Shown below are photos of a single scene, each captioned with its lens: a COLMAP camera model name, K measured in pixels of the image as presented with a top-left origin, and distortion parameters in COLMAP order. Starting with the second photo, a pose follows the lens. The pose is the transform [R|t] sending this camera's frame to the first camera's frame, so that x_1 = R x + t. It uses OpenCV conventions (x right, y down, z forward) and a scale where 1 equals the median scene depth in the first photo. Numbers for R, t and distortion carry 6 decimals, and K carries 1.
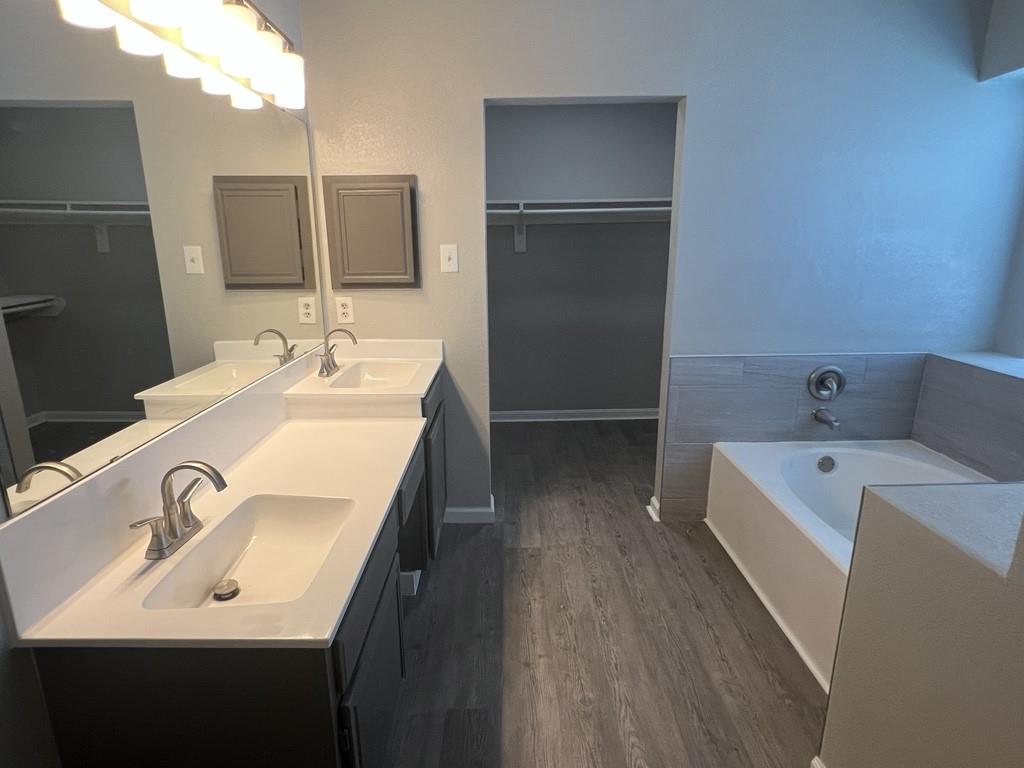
lens RADIAL K [[573.1, 0, 511.0], [0, 573.1, 382.5], [0, 0, 1]] dist [0.018645, -0.000672]
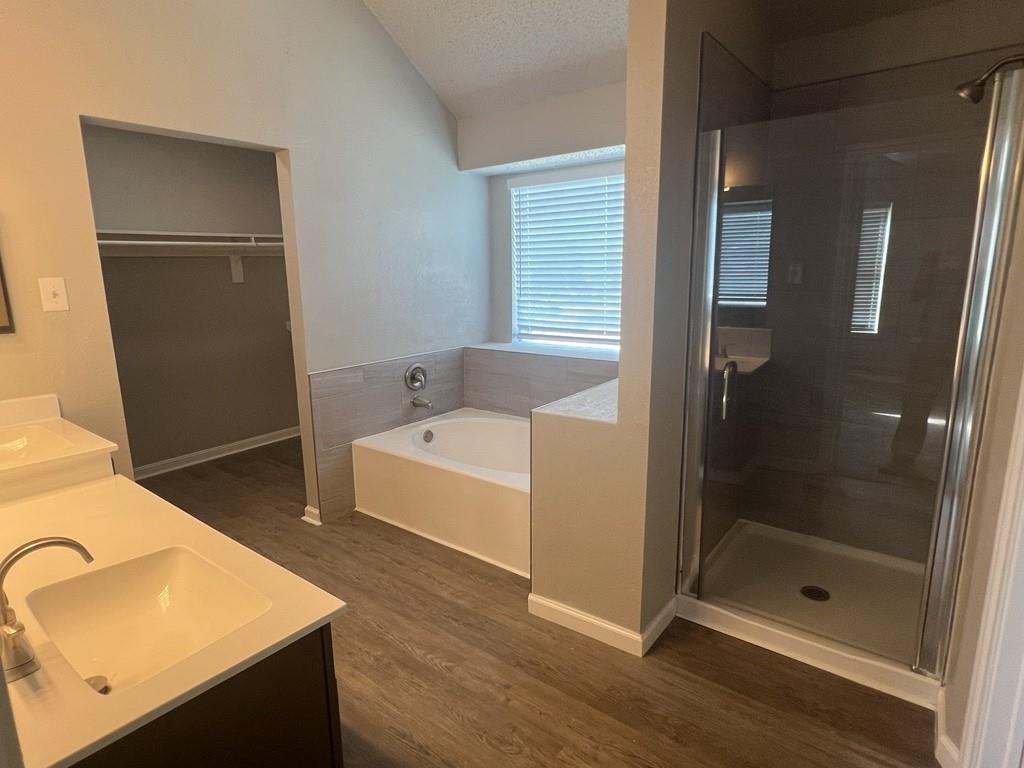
lens RADIAL K [[573.1, 0, 511.9], [0, 573.1, 385.8], [0, 0, 1]] dist [0.018645, -0.000672]
pose [[0.622295, -0.162039, 0.765828, -0.379958], [0.201723, 0.978493, 0.043120, 0.009643], [-0.756345, 0.127652, 0.641598, -0.022528]]
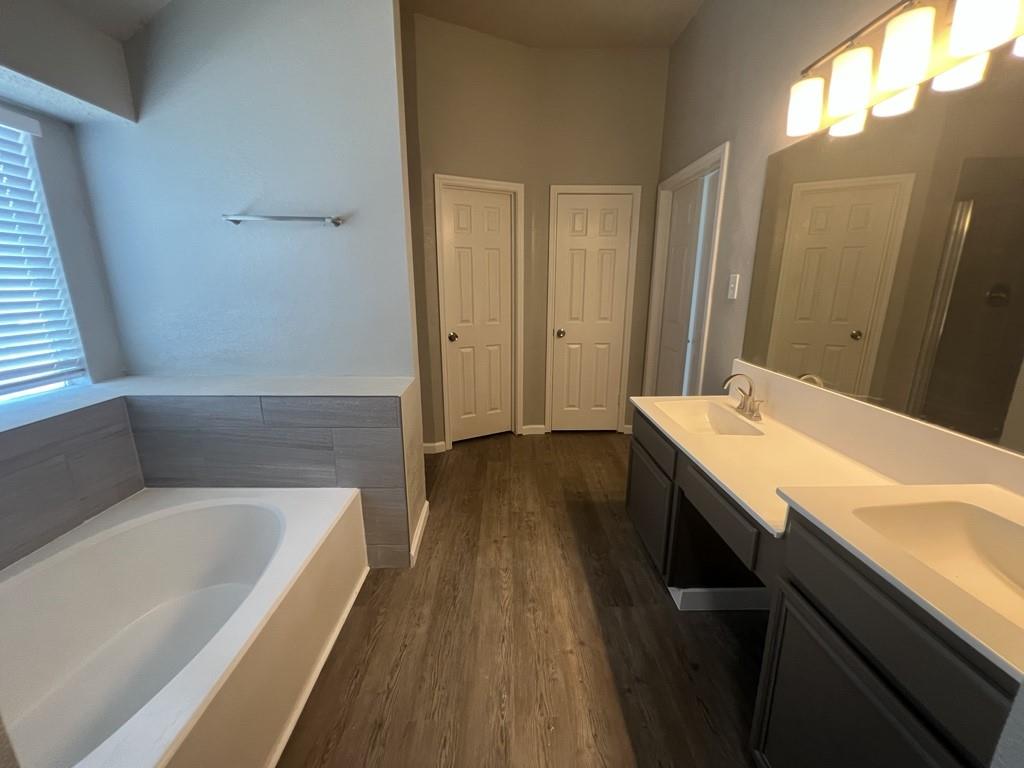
lens RADIAL K [[413.4, 0, 513.1], [0, 413.4, 382.3], [0, 0, 1]] dist [0.001467, 0.000168]
pose [[-0.999932, 0.011035, -0.003763, 0.129114], [0.008017, 0.885111, 0.465310, -0.270289], [0.008466, 0.465248, -0.885140, 1.193240]]
